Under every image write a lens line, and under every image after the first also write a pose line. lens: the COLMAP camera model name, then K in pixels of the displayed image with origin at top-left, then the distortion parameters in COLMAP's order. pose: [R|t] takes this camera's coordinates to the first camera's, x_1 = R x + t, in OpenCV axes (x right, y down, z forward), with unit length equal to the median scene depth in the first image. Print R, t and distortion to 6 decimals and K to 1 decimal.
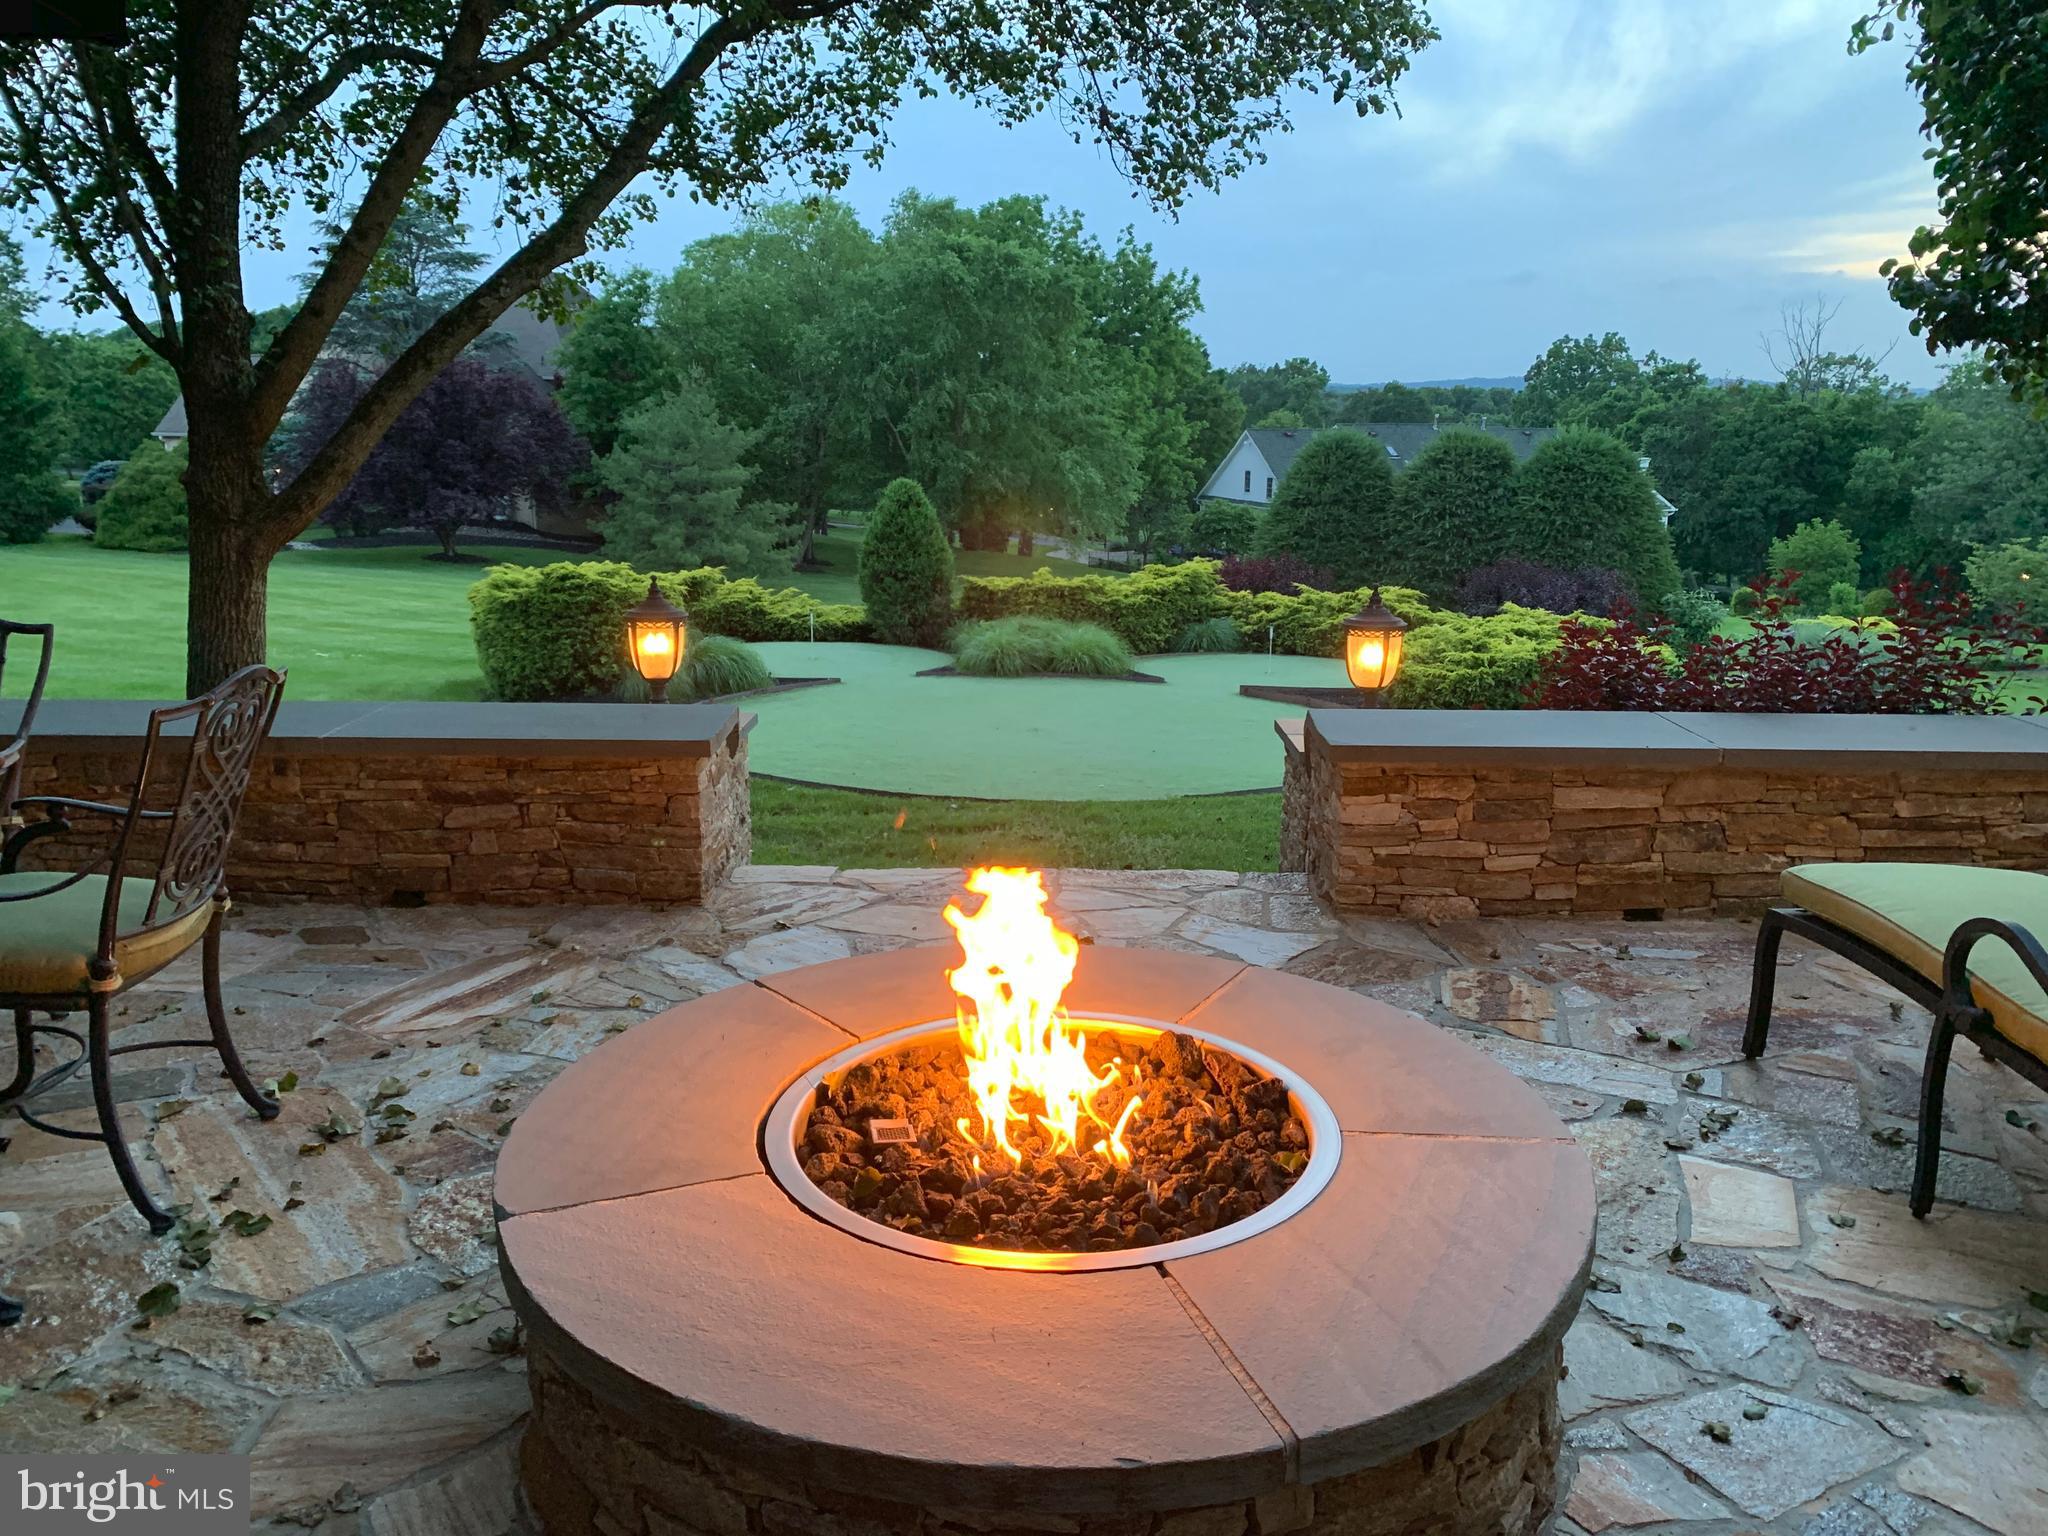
lens RADIAL K [[1581.9, 0, 1021.8], [0, 1581.9, 689.8], [0, 0, 1]] dist [-0.000181, 0.003352]
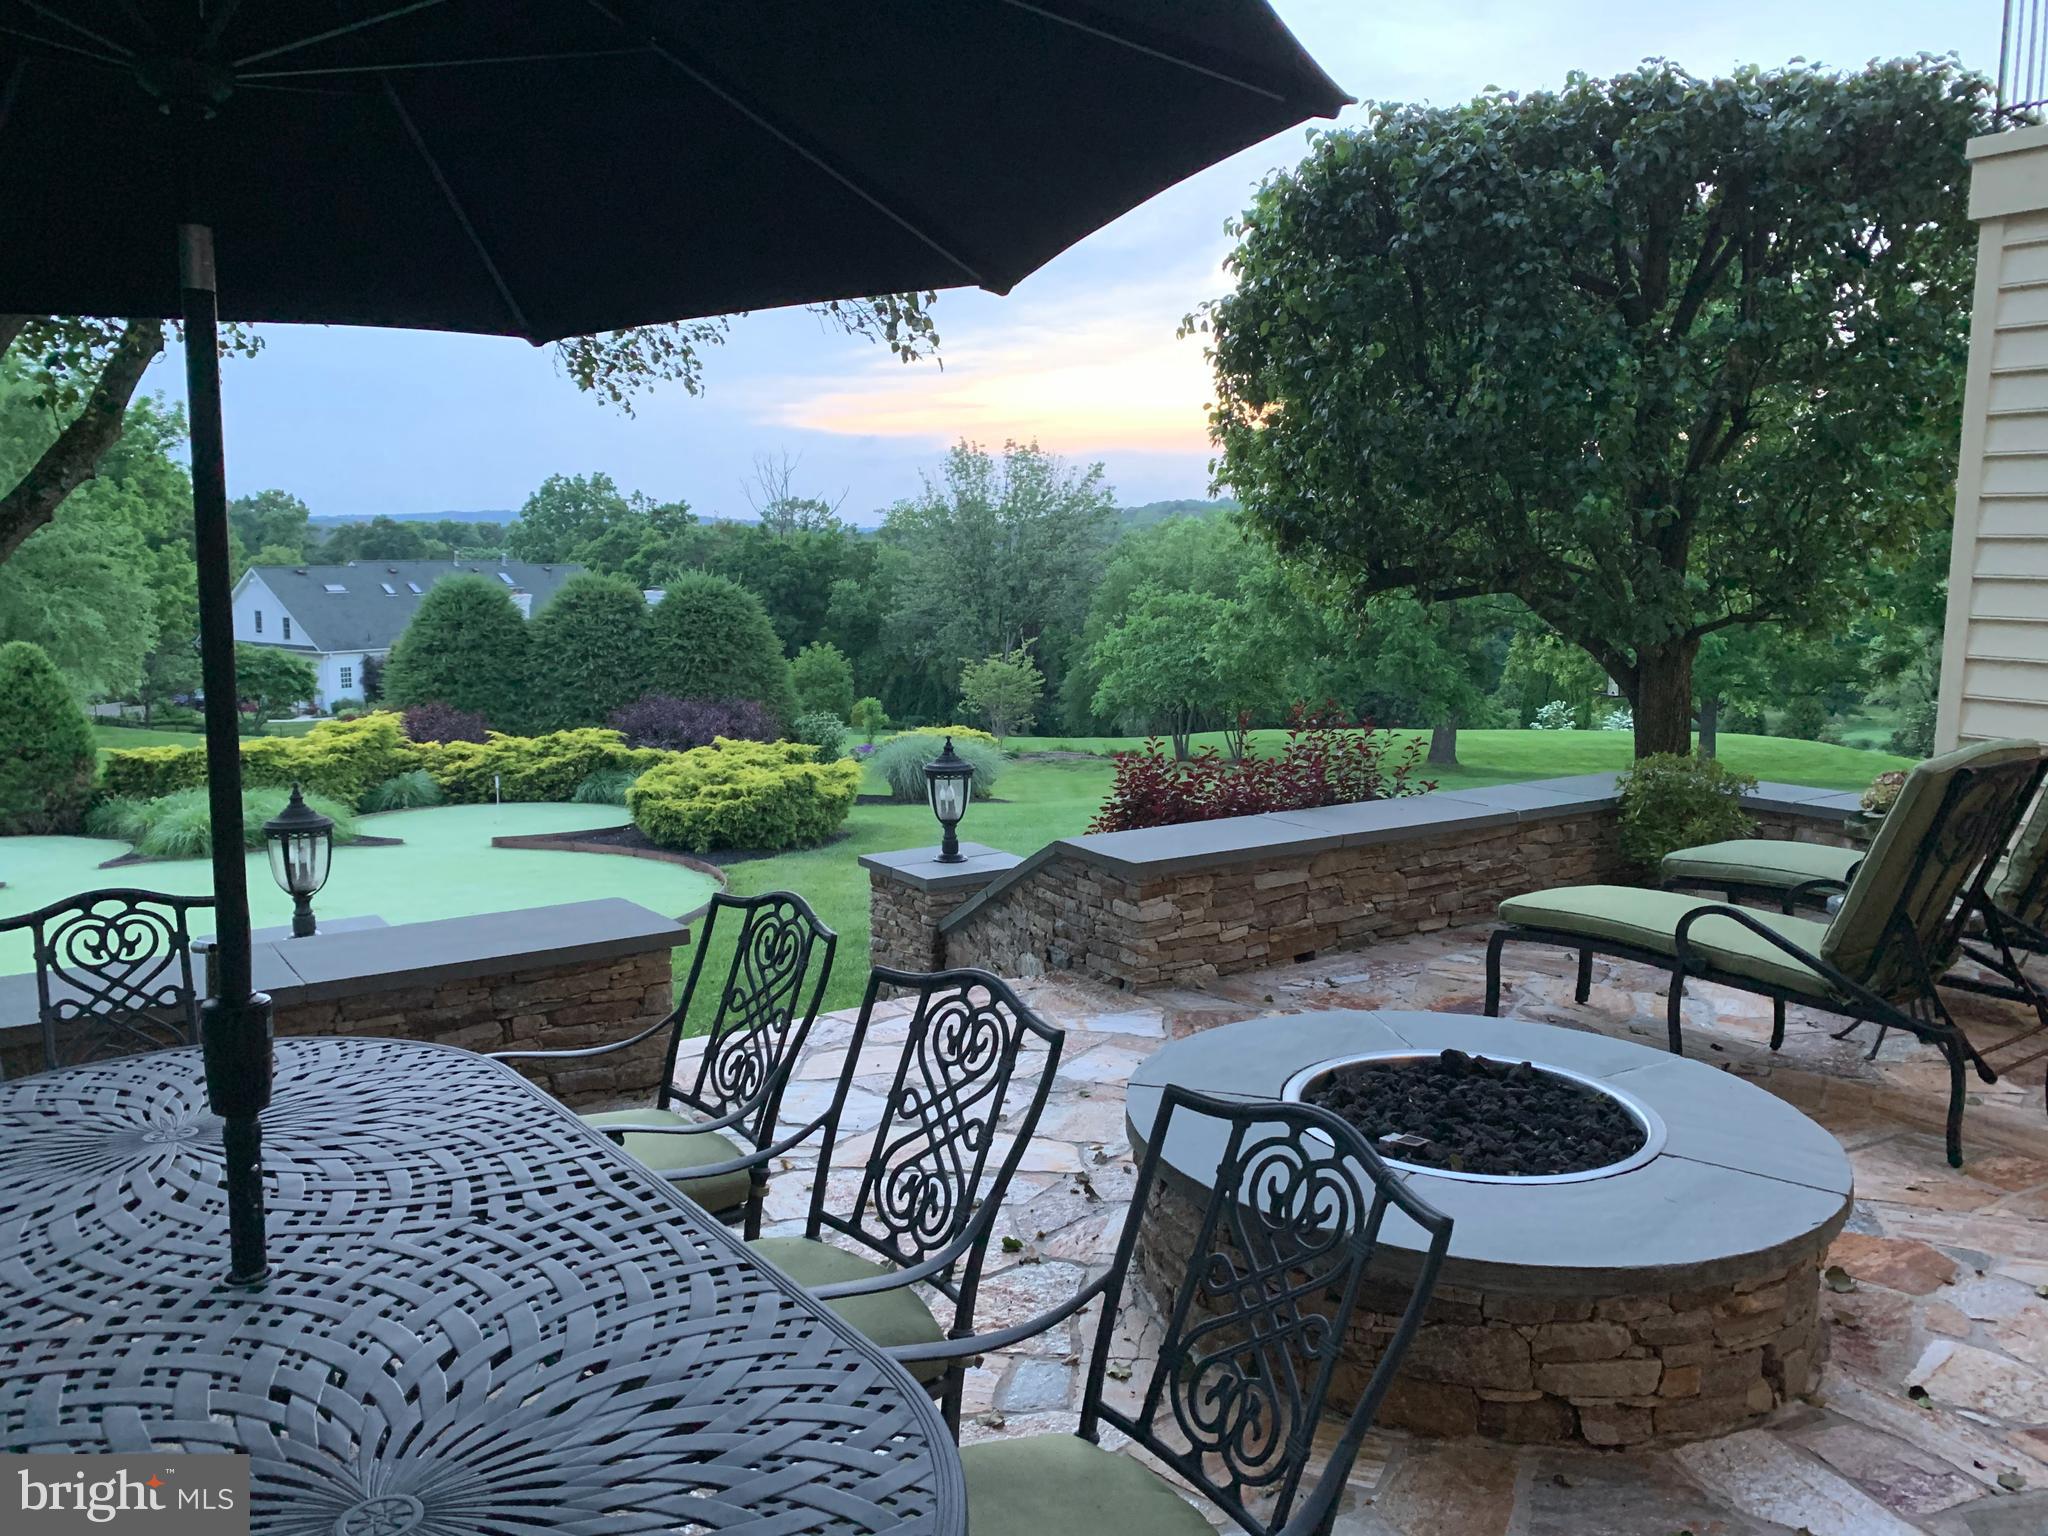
lens RADIAL K [[1547.6, 0, 1027.4], [0, 1547.6, 766.3], [0, 0, 1]] dist [0.004683, -0.003966]
pose [[0.804171, -0.081598, 0.588771, -0.108175], [0.099688, 0.995017, 0.001741, -0.010052], [-0.585979, 0.057293, 0.808298, -0.000835]]
